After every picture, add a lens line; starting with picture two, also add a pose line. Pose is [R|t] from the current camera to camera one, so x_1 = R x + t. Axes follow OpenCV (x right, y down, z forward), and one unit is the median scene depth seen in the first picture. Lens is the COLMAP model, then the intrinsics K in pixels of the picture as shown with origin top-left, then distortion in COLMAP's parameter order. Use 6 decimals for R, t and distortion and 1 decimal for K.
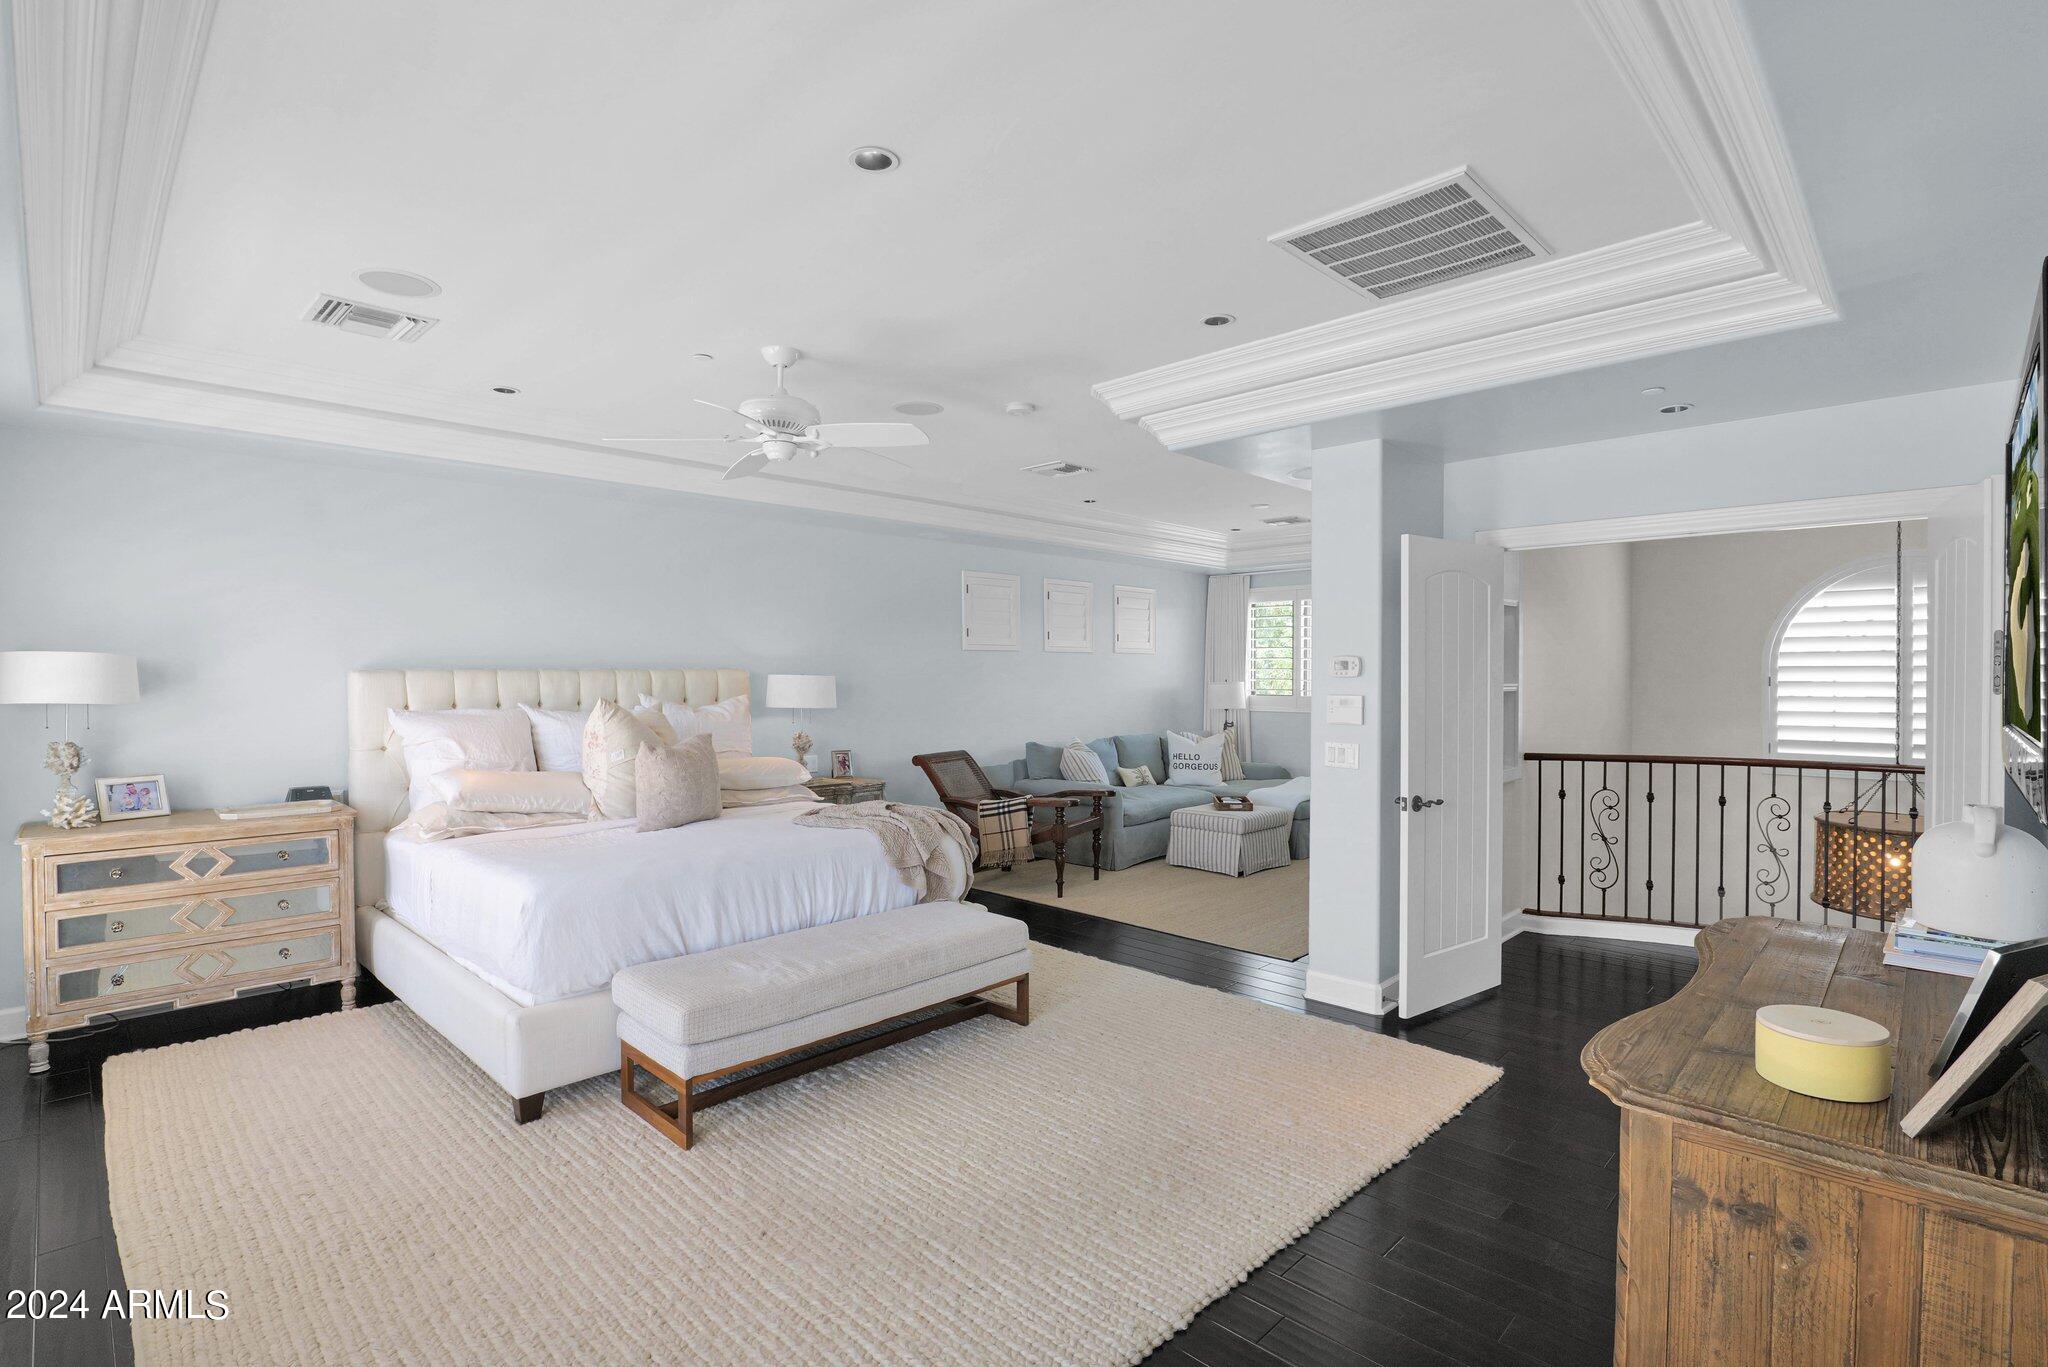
lens RADIAL K [[966.9, 0, 1017.5], [0, 966.9, 679.5], [0, 0, 1]] dist [-0.026465, 0.005777]
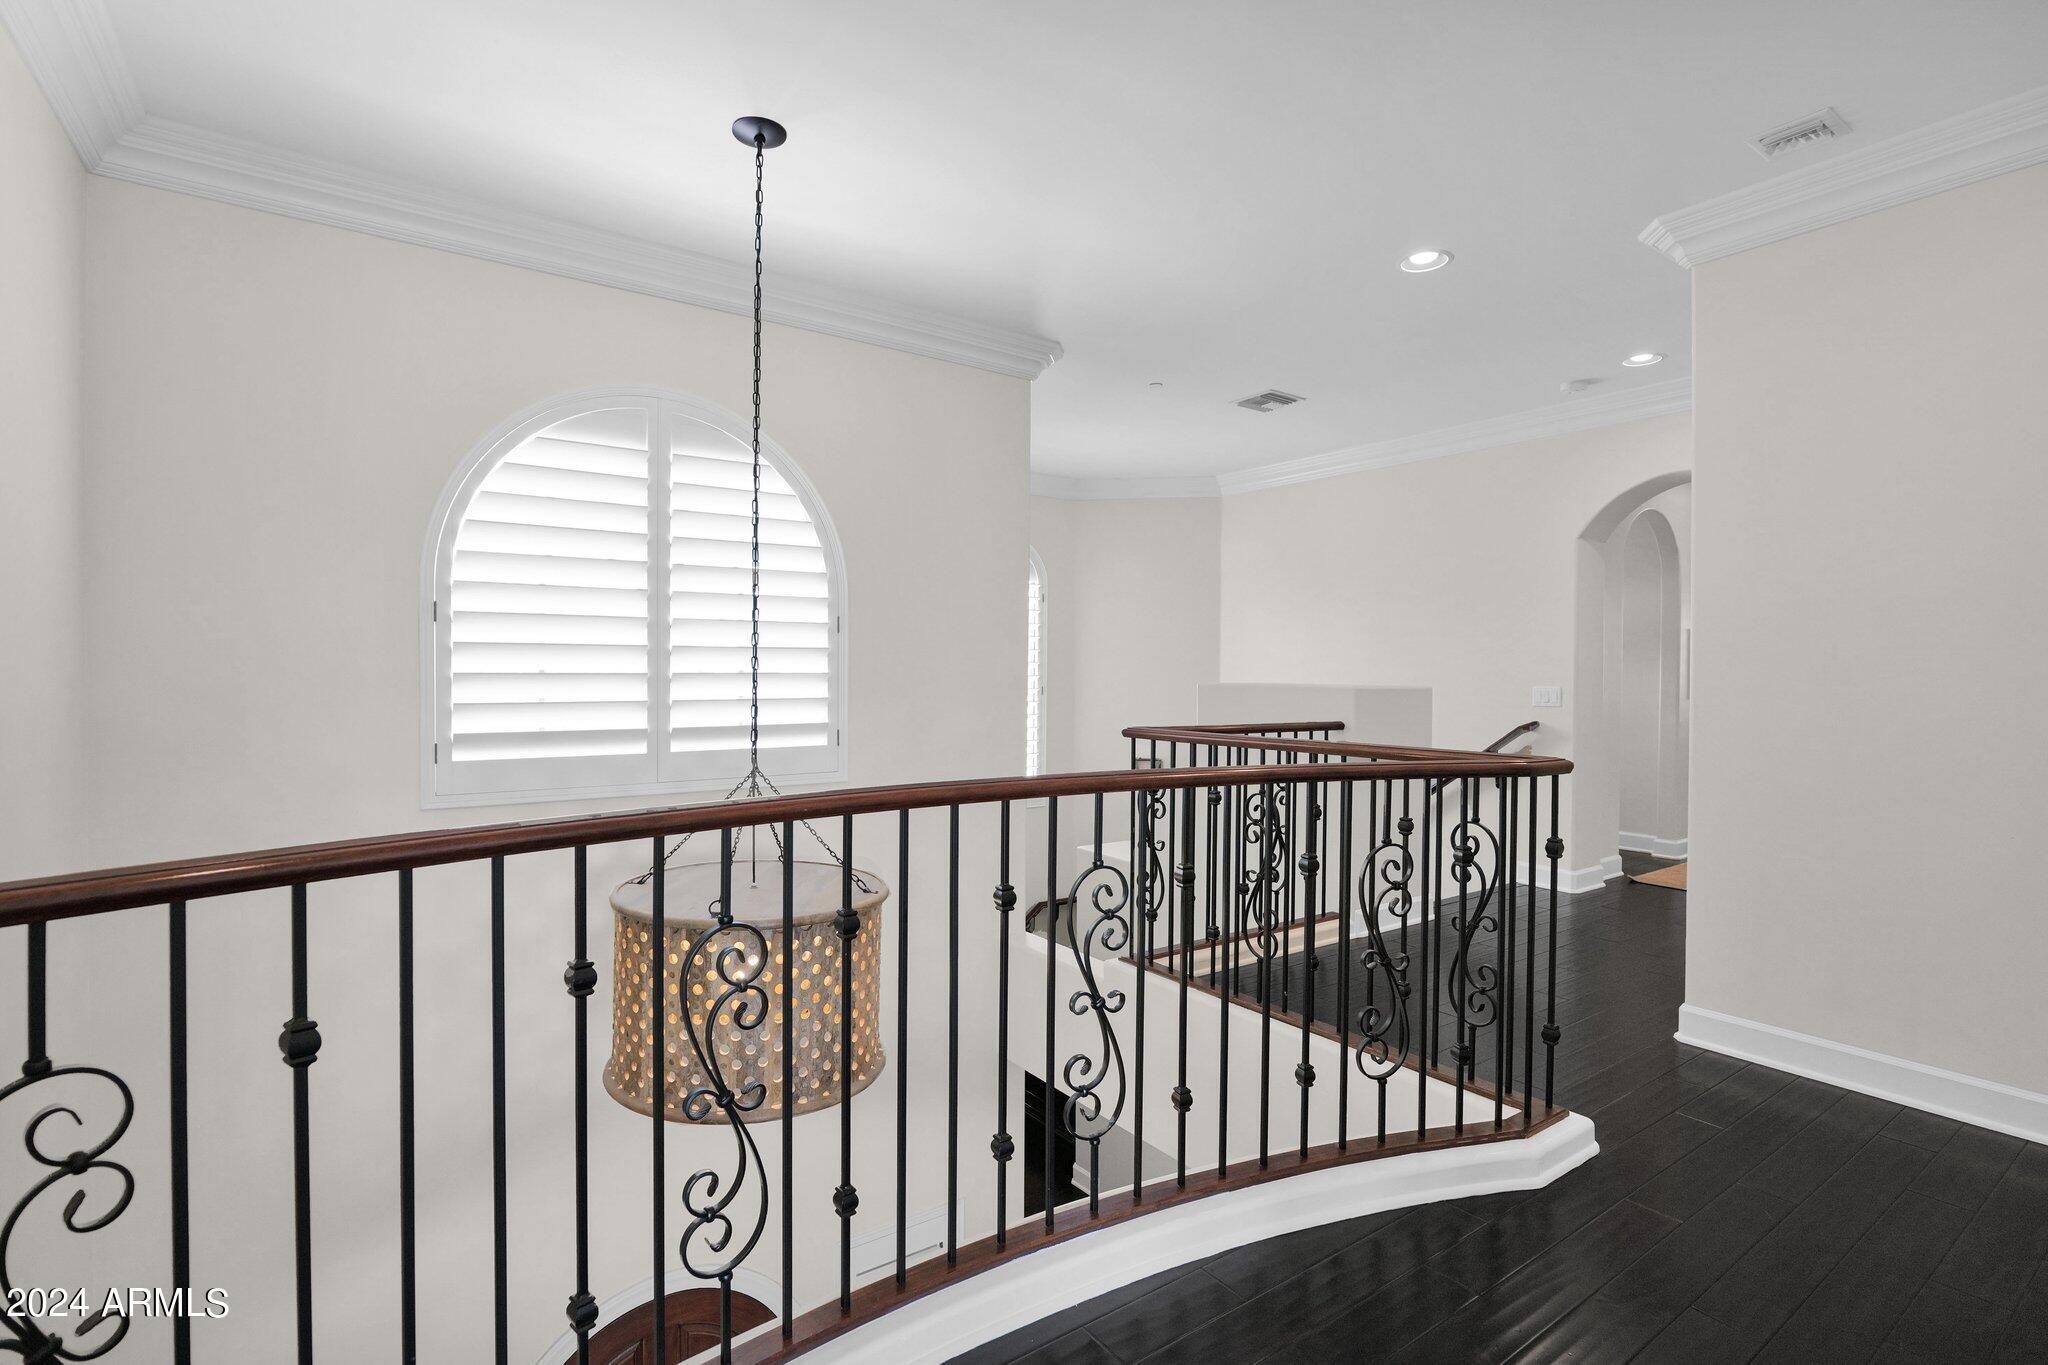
lens RADIAL K [[966.9, 0, 1018.3], [0, 966.9, 674.4], [0, 0, 1]] dist [-0.026465, 0.005777]
pose [[0.191178, -0.009145, 0.981513, 0.387003], [0.006809, 0.999945, 0.007990, 0.032105], [-0.981532, 0.005156, 0.191230, 0.639353]]
